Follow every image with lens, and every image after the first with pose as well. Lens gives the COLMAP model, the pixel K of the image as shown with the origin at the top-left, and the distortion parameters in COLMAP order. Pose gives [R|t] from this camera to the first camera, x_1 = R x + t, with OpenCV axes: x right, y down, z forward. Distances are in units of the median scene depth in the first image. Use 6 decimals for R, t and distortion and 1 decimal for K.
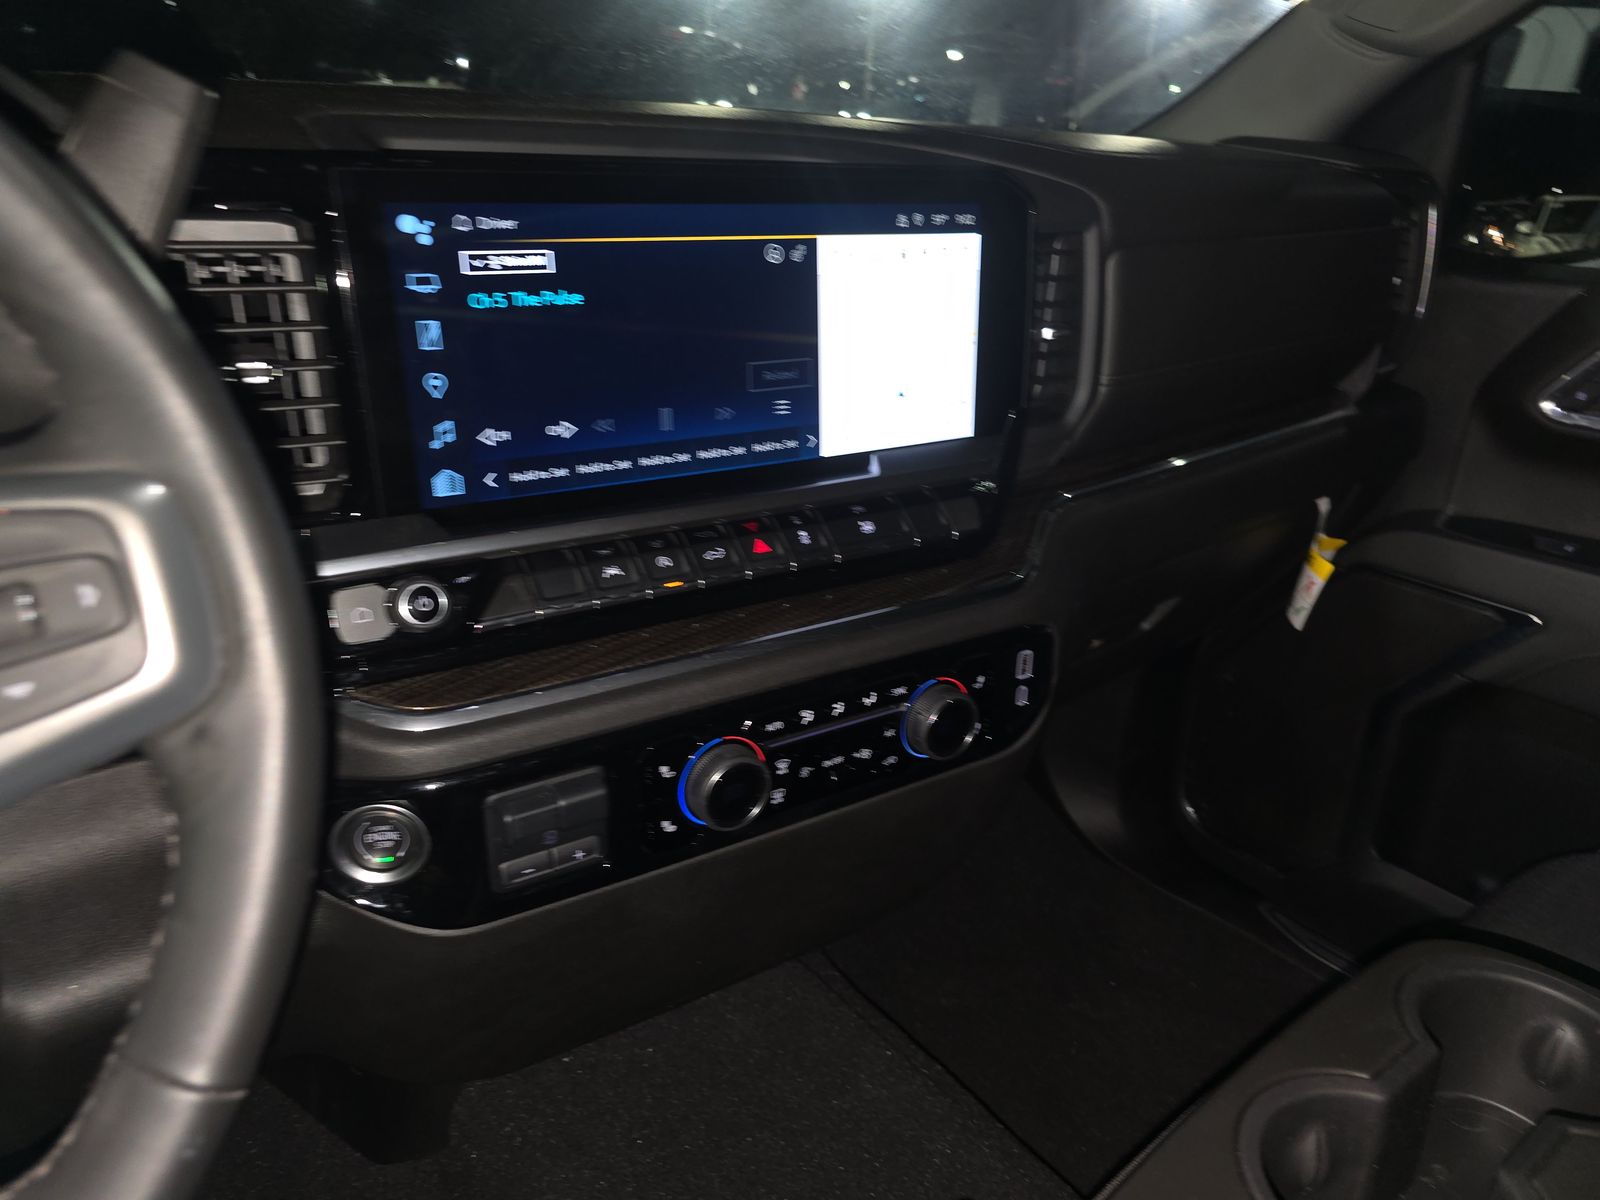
lens RADIAL K [[1081.3, 0, 775.6], [0, 1081.3, 603.7], [0, 0, 1]] dist [0.076924, -0.076269]
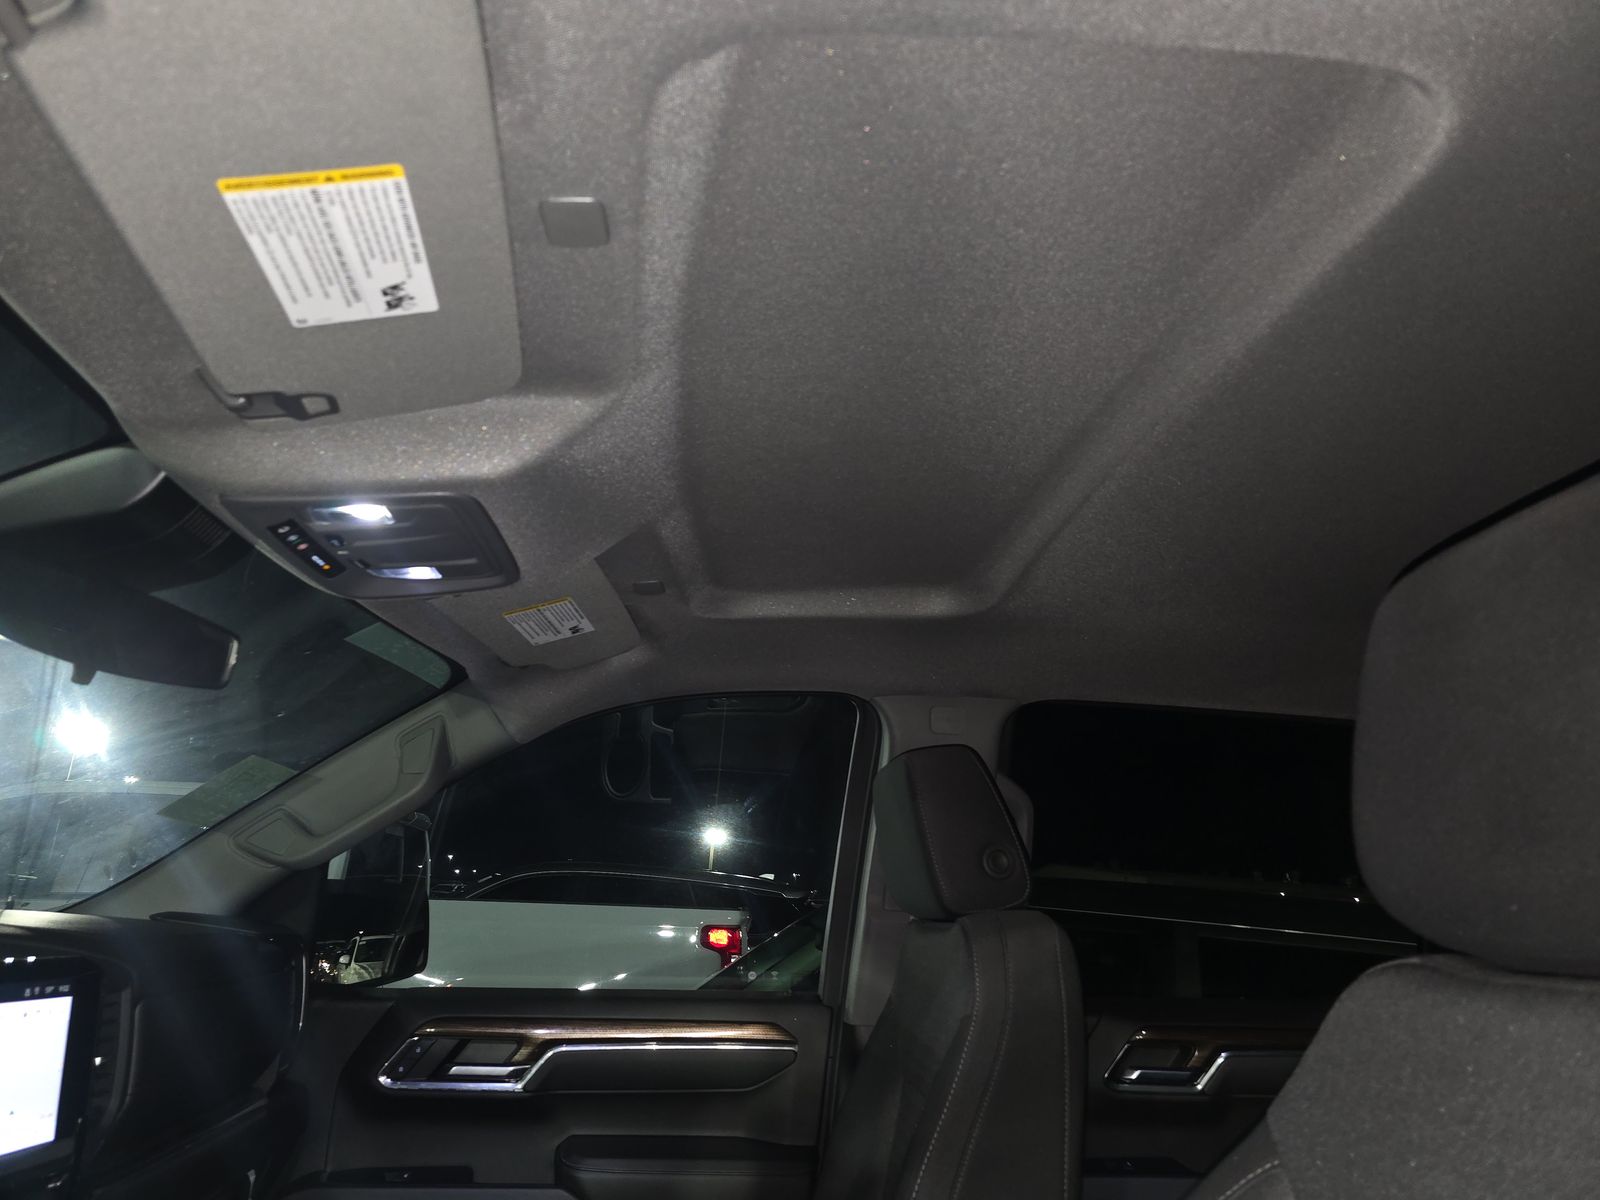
lens RADIAL K [[1053.1, 0, 781.1], [0, 1053.1, 592.3], [0, 0, 1]] dist [0.041503, -0.032379]
pose [[0.568033, 0.233473, 0.789195, -0.589192], [0.293262, 0.838555, -0.459154, 0.176779], [-0.768984, 0.492255, 0.407858, -0.699591]]
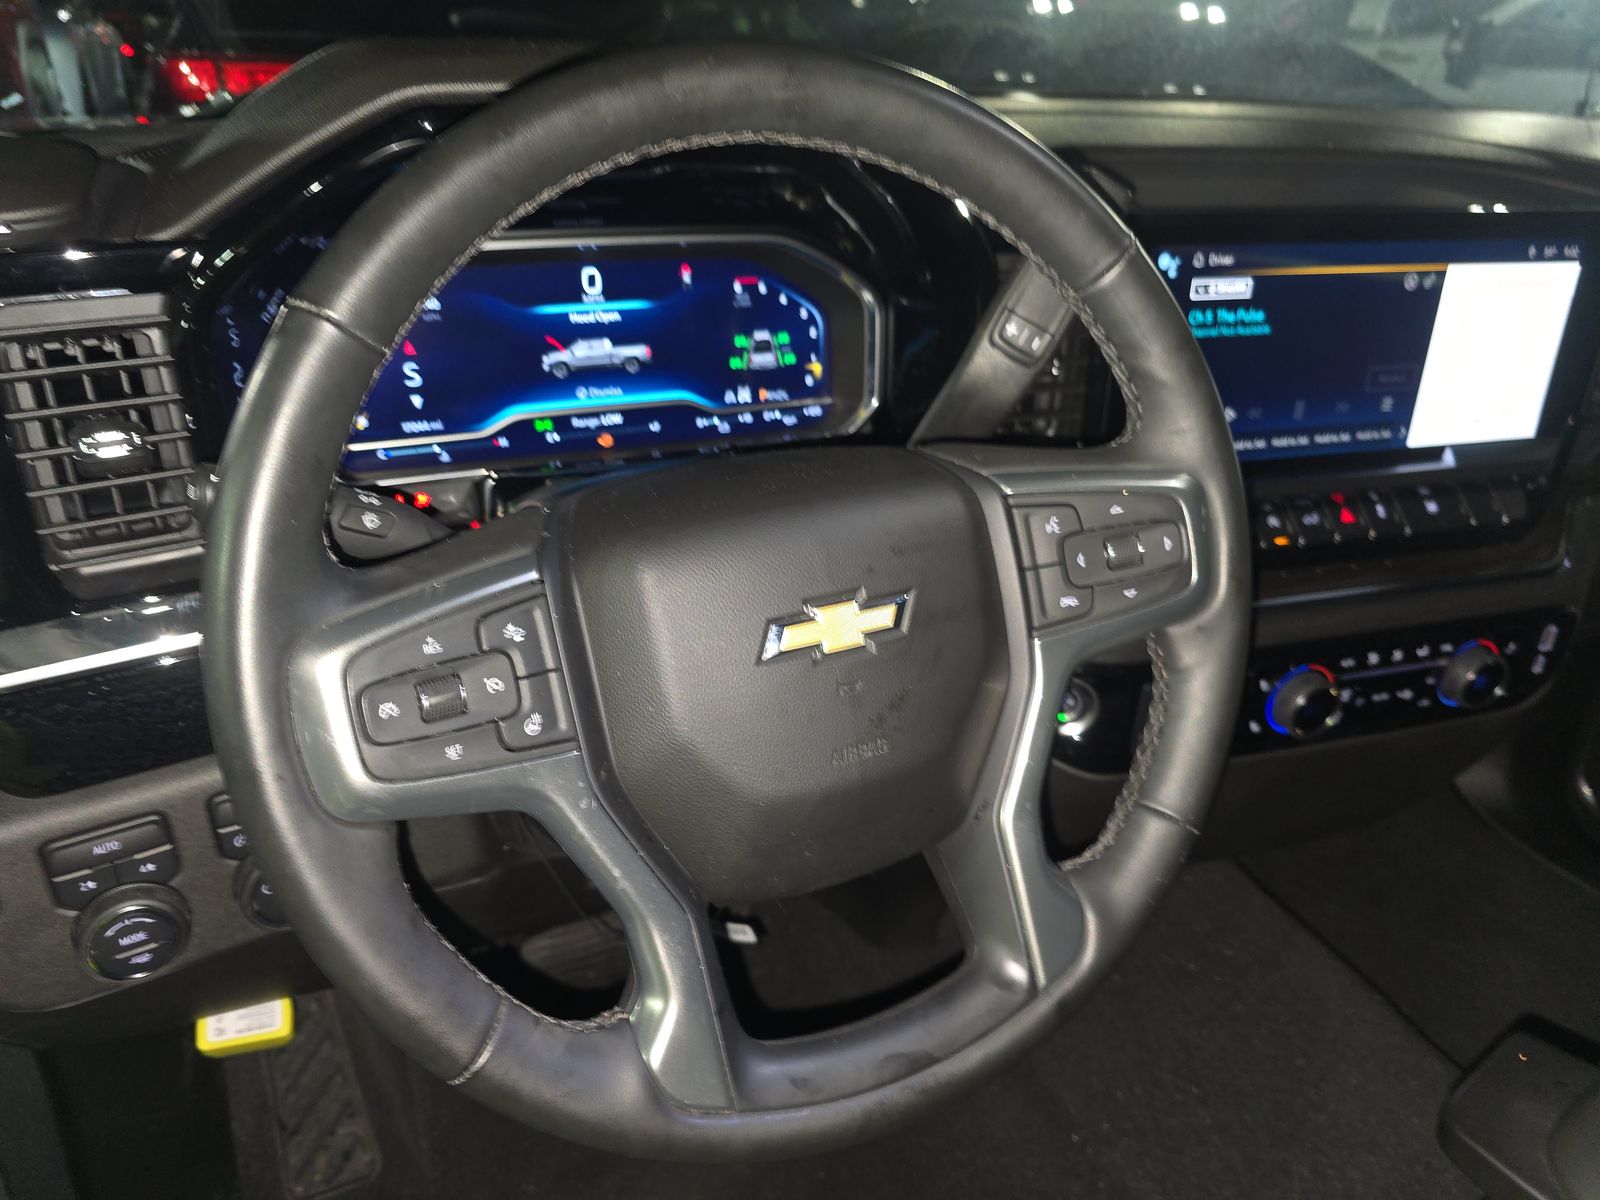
lens RADIAL K [[1093.5, 0, 800.0], [0, 1093.5, 600.0], [0, 0, 1]] dist [0.005353, 0.002032]
pose [[0.967653, 0.129853, -0.216301, -0.322070], [-0.111007, 0.989059, 0.097161, -0.010445], [0.226551, -0.070007, 0.971480, -0.340250]]
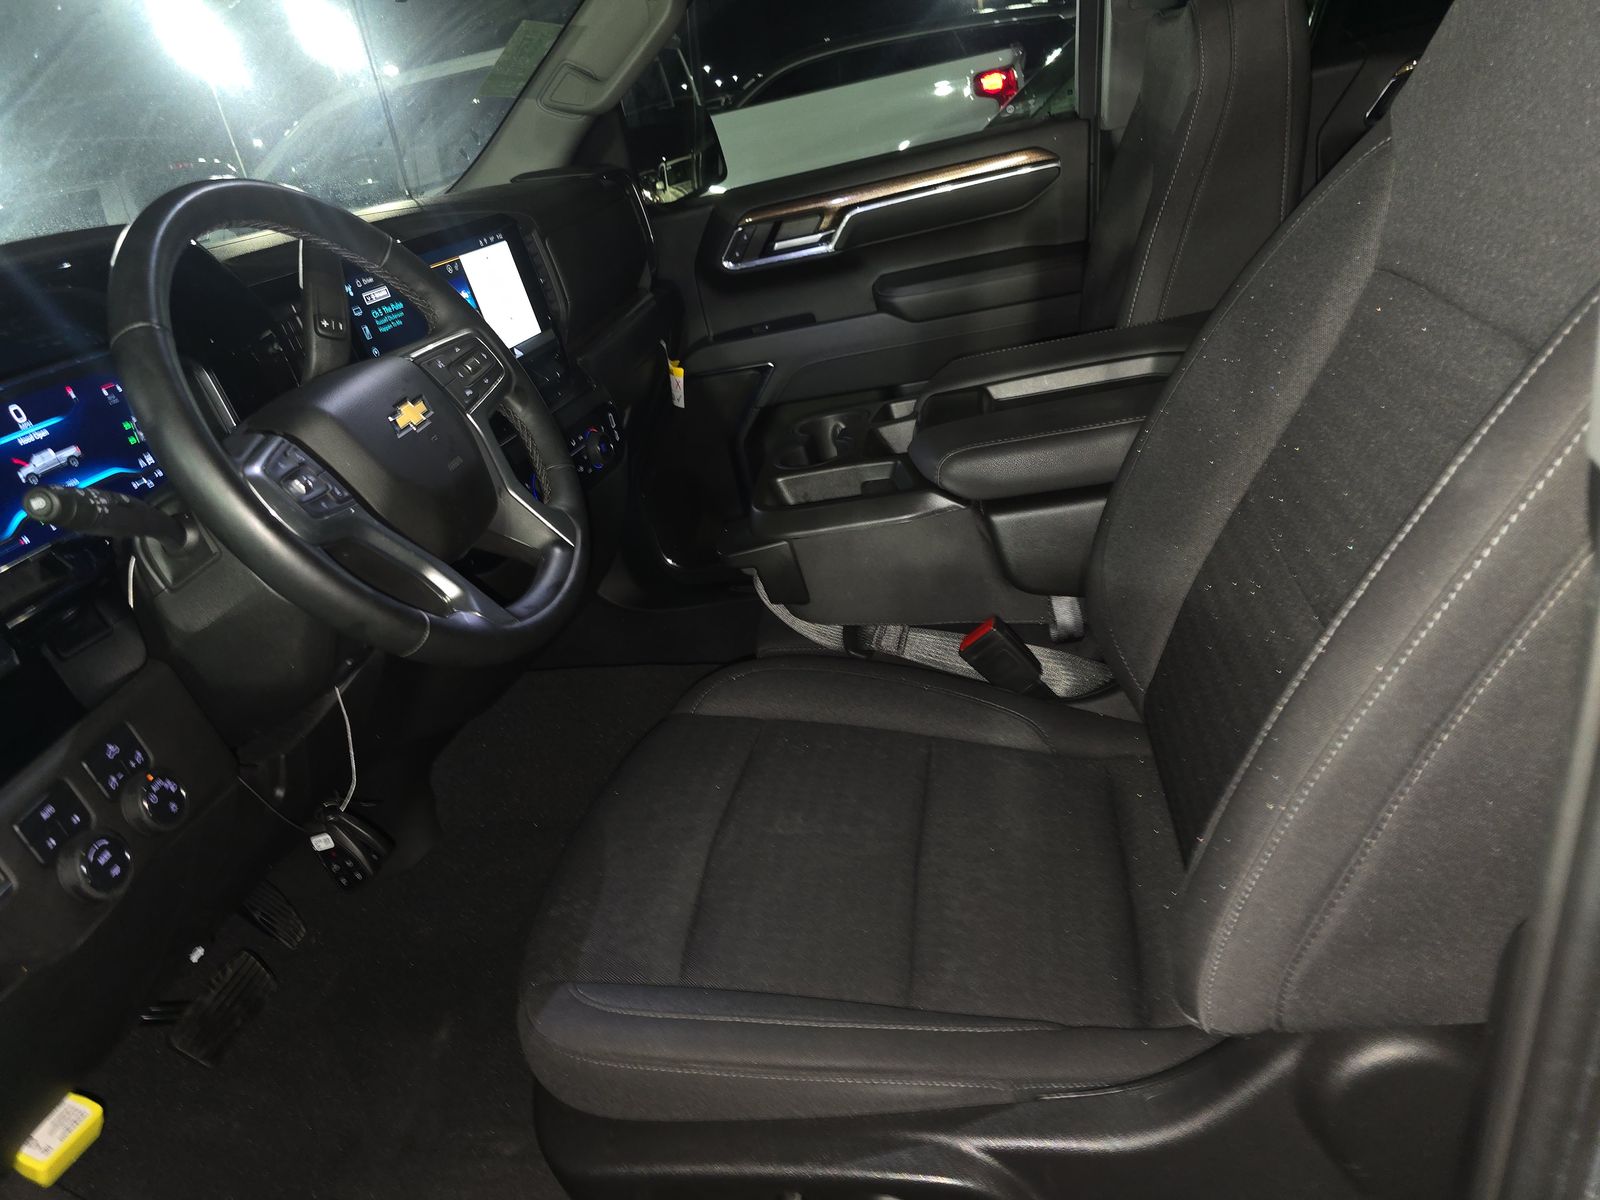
lens RADIAL K [[1053.1, 0, 781.1], [0, 1053.1, 592.3], [0, 0, 1]] dist [0.041503, -0.032379]
pose [[0.727372, -0.437178, 0.528966, -0.870845], [0.450443, 0.885677, 0.112593, 0.303459], [-0.517716, 0.156372, 0.841141, -0.994576]]
